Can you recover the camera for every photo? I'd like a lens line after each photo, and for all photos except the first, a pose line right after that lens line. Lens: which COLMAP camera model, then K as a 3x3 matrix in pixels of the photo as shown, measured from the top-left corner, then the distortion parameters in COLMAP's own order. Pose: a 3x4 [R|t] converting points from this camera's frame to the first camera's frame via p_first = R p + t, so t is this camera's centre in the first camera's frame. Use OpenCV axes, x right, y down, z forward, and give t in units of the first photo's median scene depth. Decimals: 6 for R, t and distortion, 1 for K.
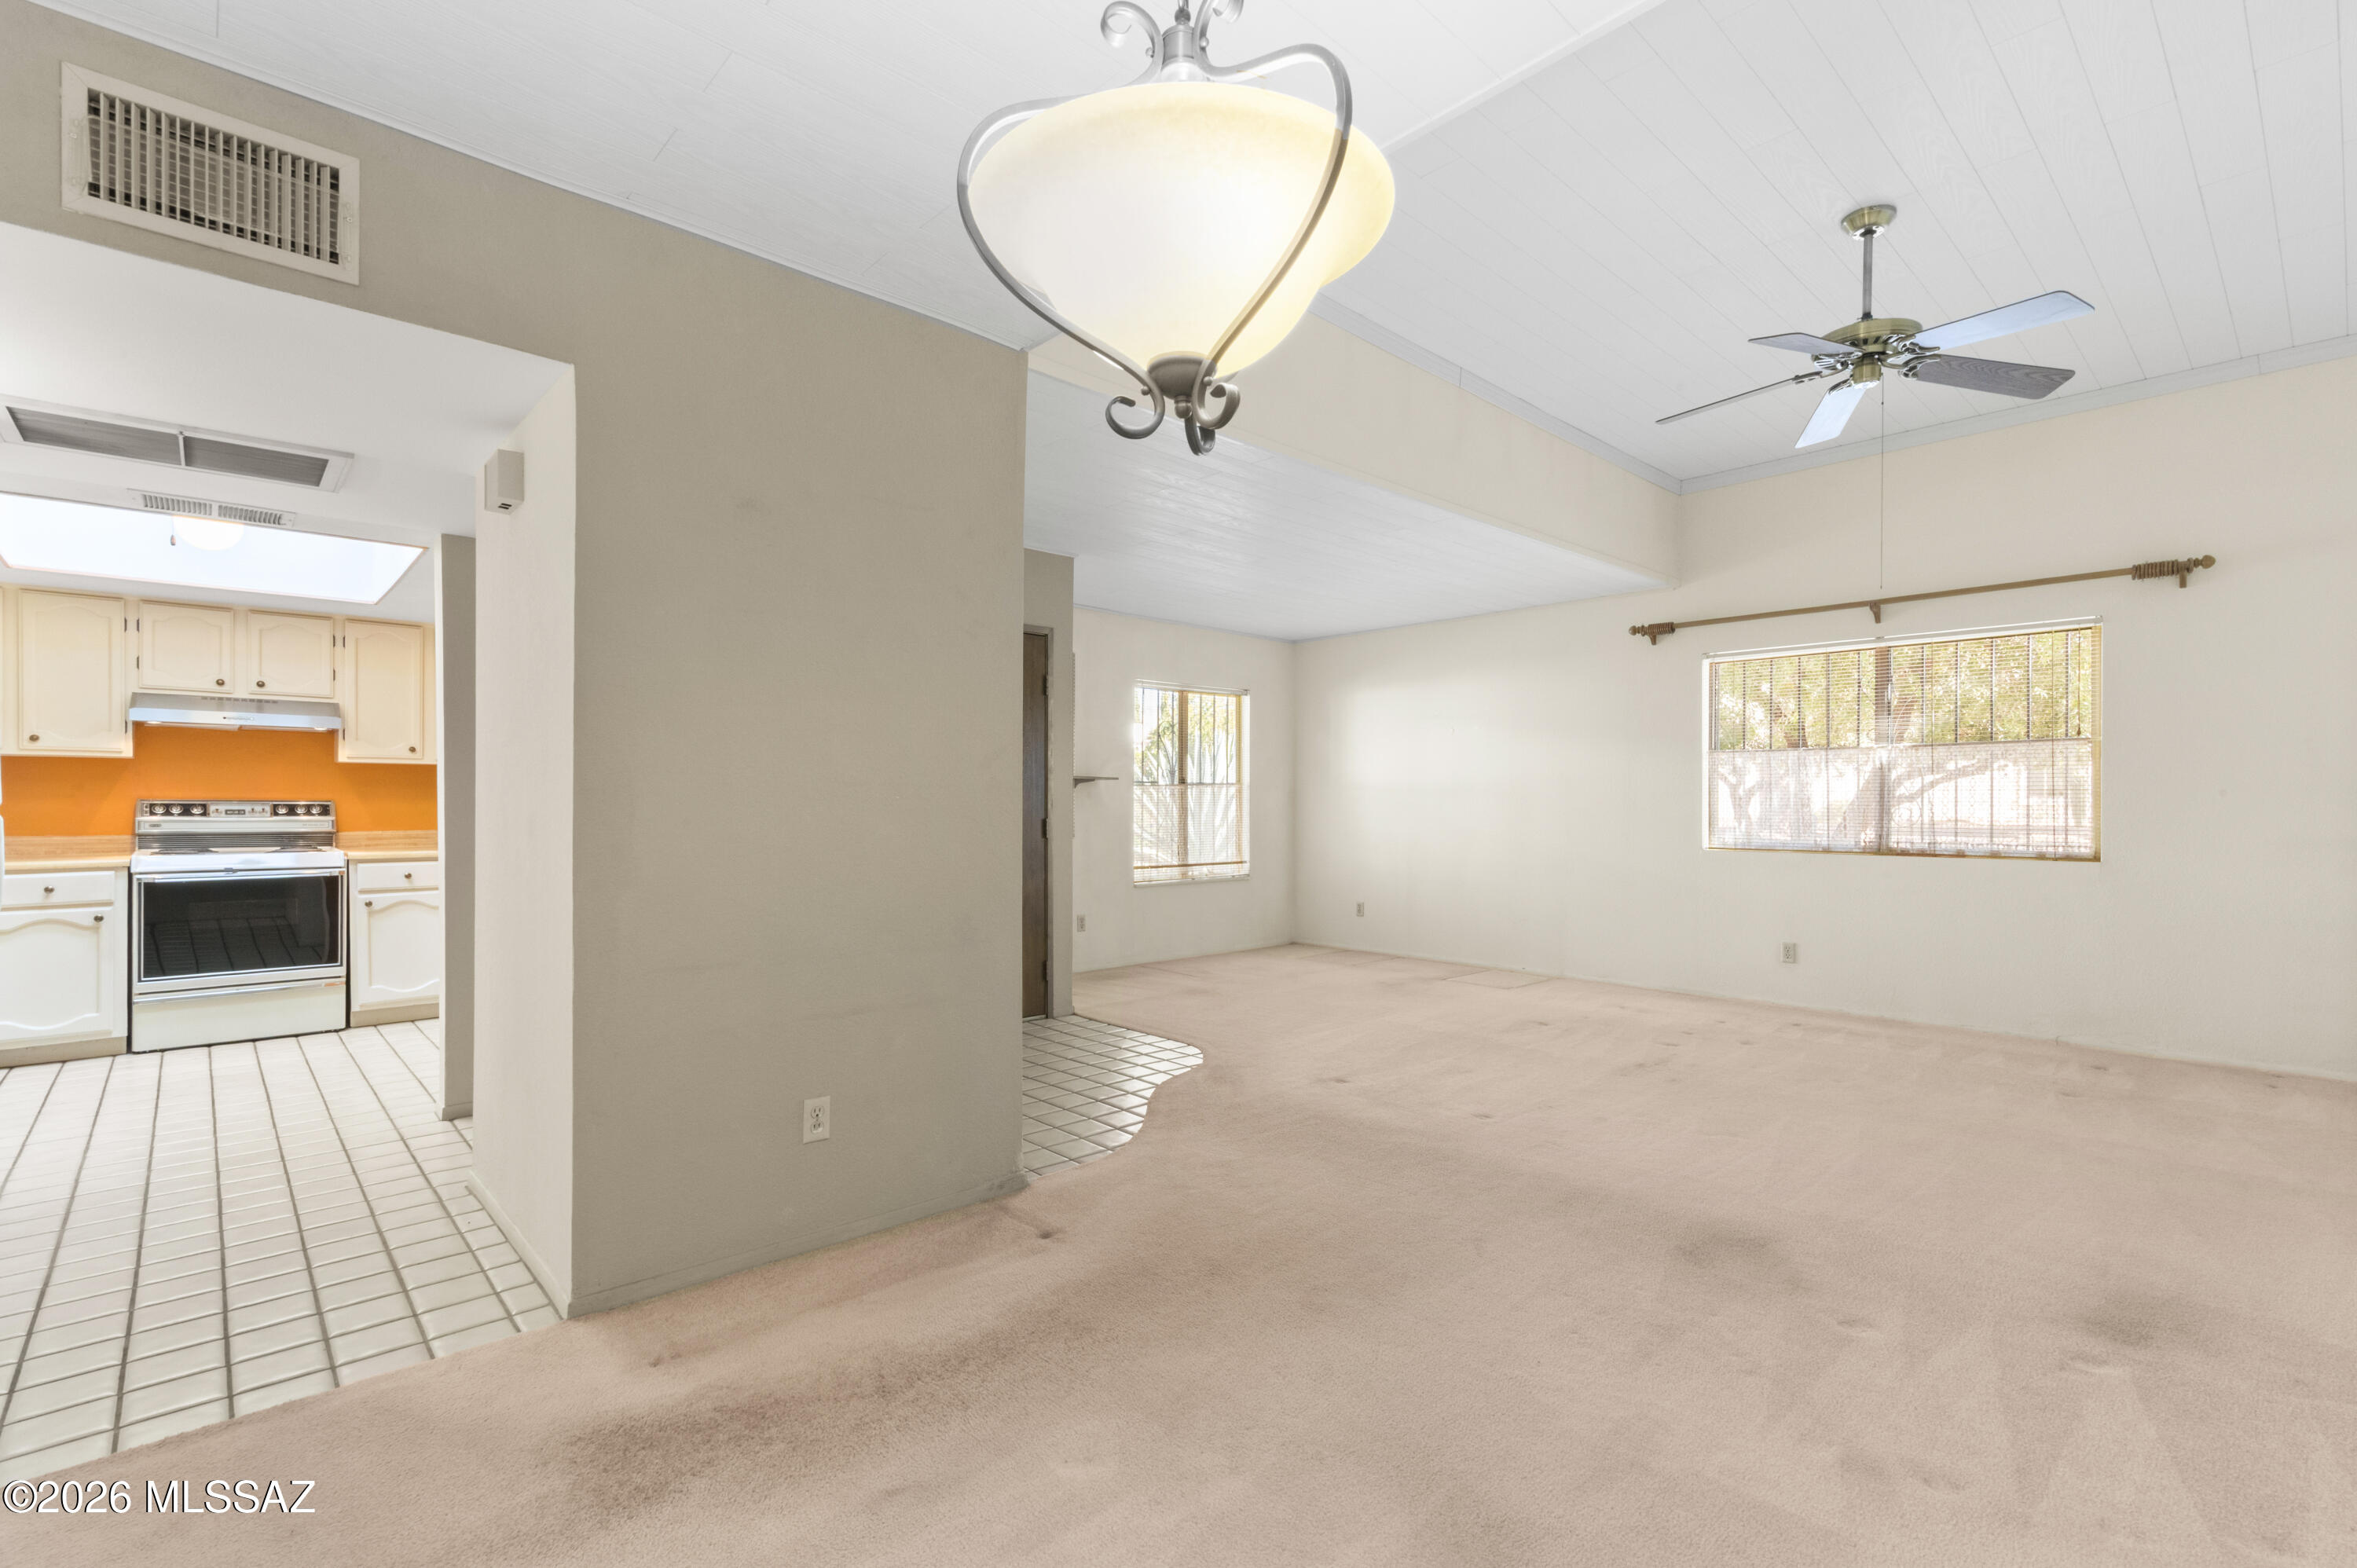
lens RADIAL K [[1062.5, 0, 1186.0], [0, 1062.5, 795.6], [0, 0, 1]] dist [-0.012731, 0.000520]
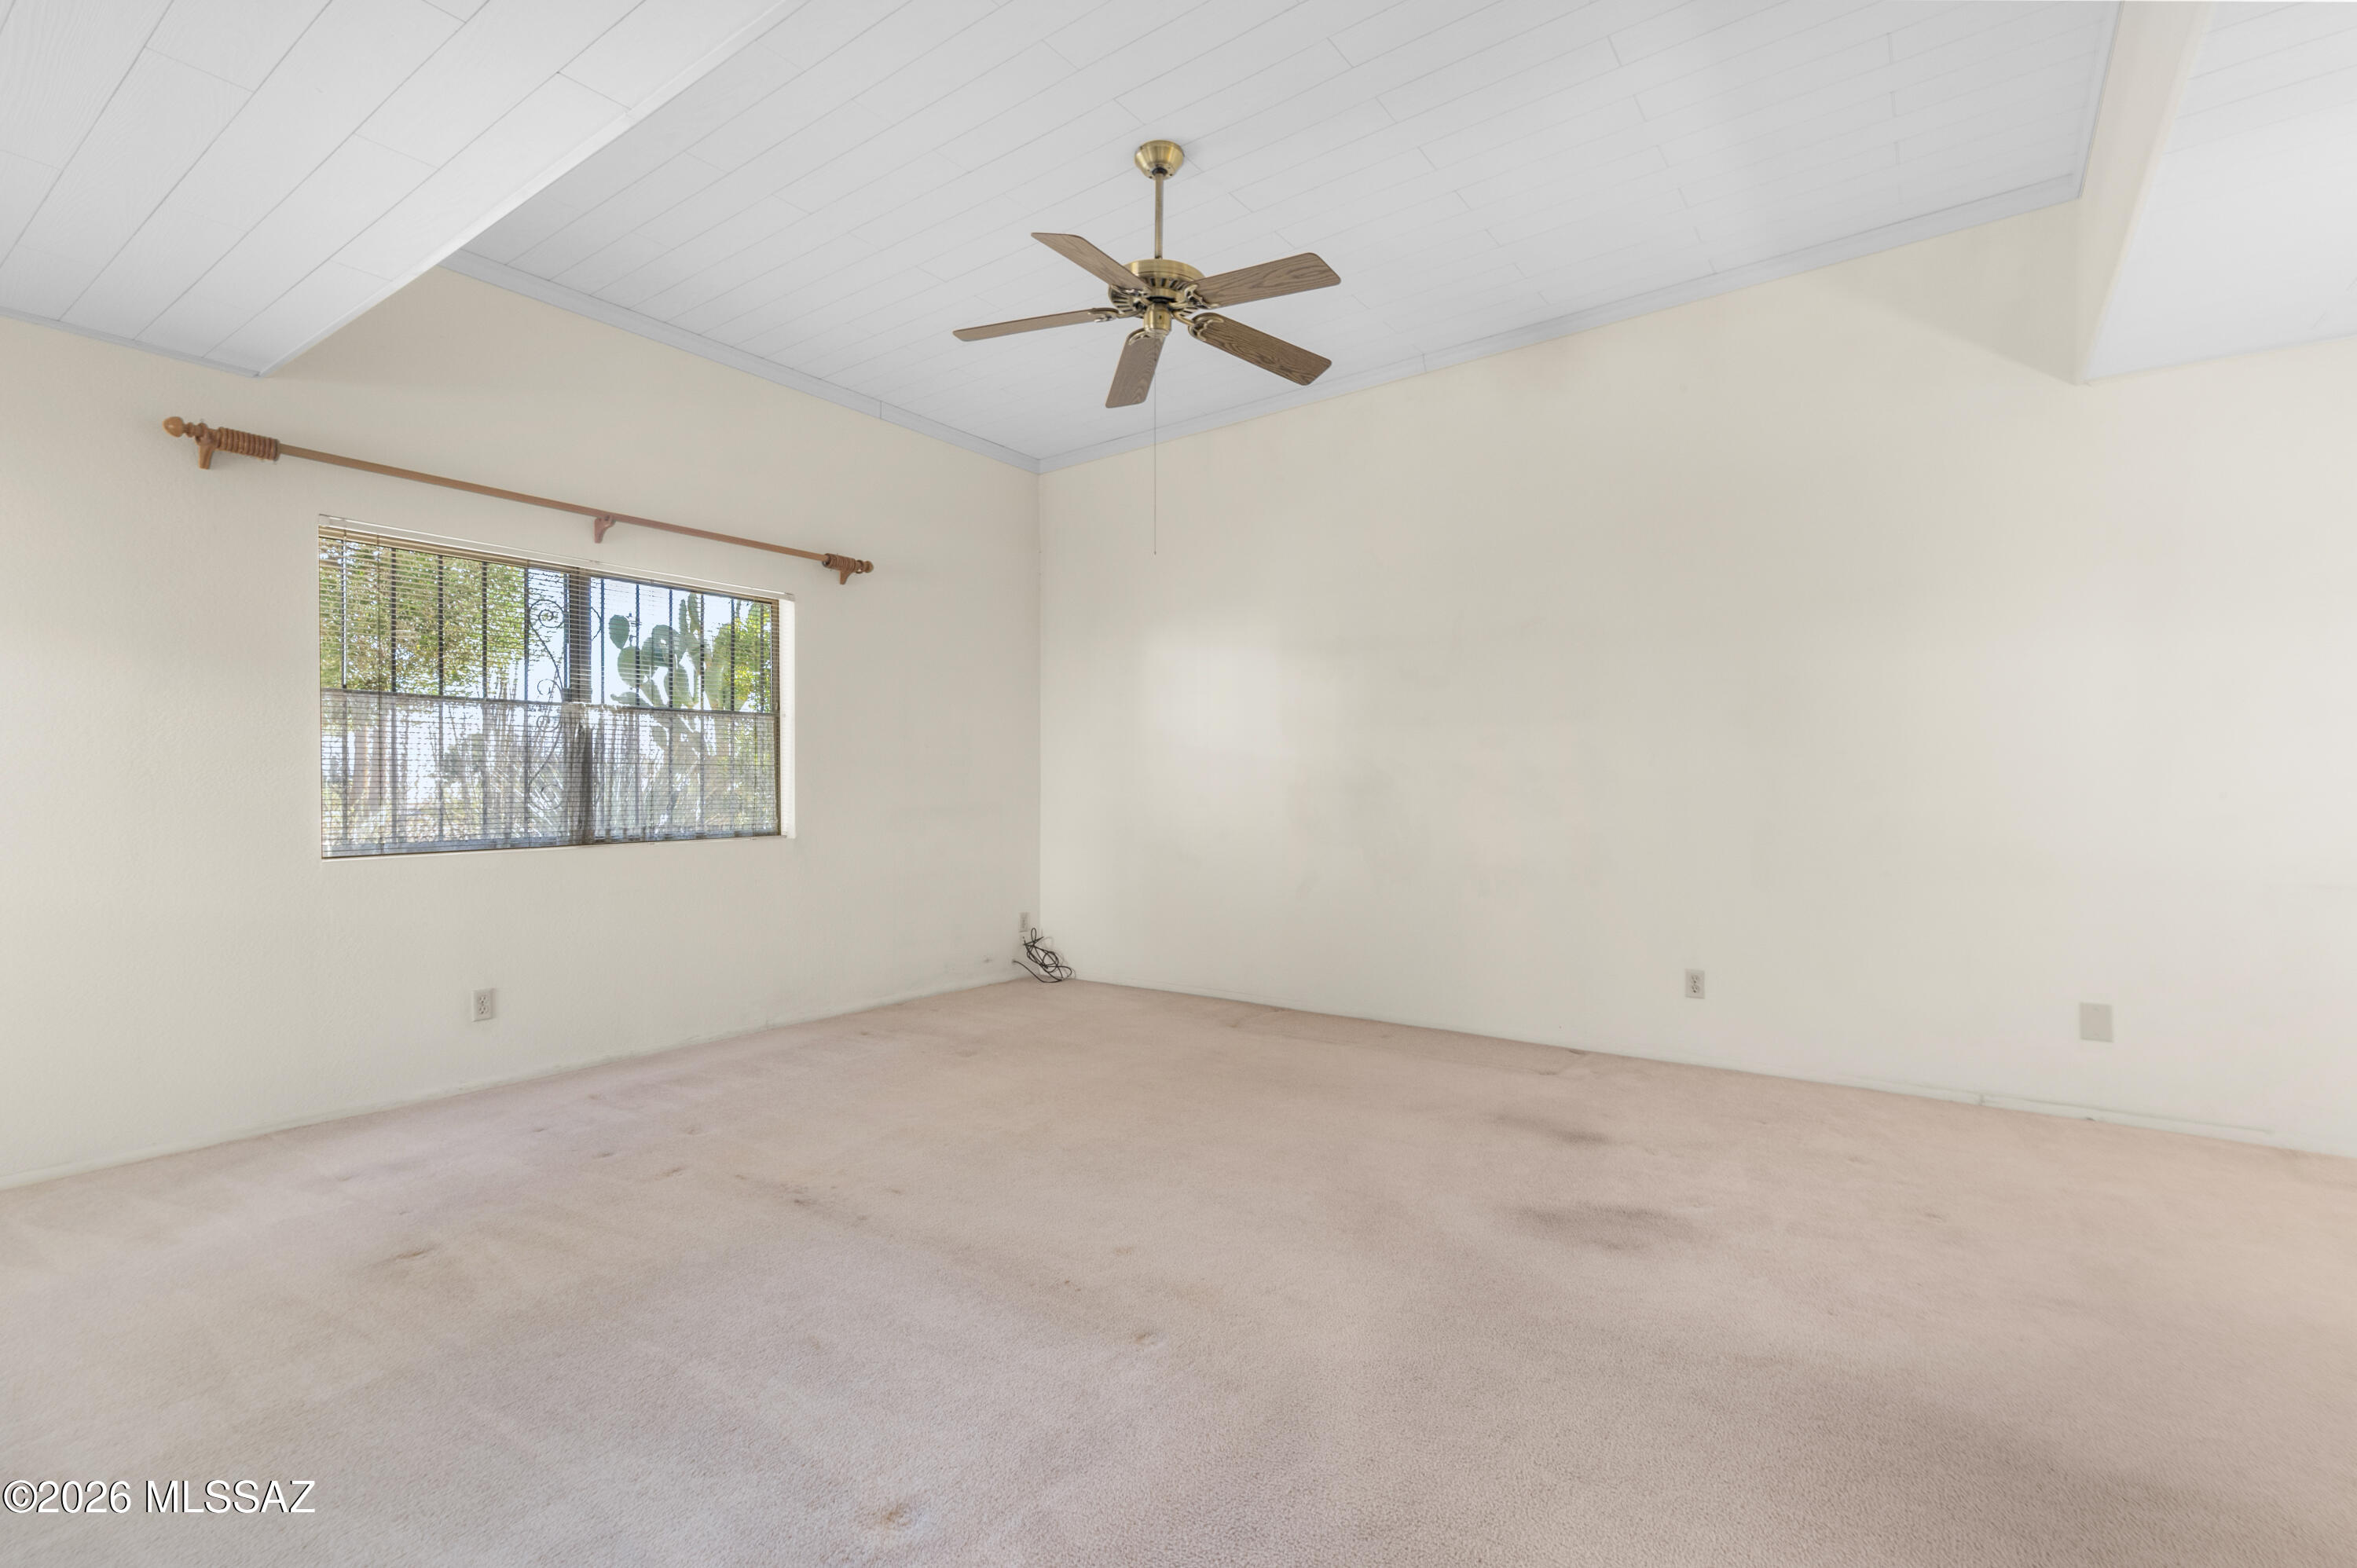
lens RADIAL K [[1020.2, 0, 1173.8], [0, 1020.2, 773.7], [0, 0, 1]] dist [0.002730, 0.000252]
pose [[-0.219487, -0.001208, 0.975615, -0.169853], [-0.004528, 0.999990, 0.000220, 0.001814], [-0.975605, -0.004369, -0.219490, 0.819018]]
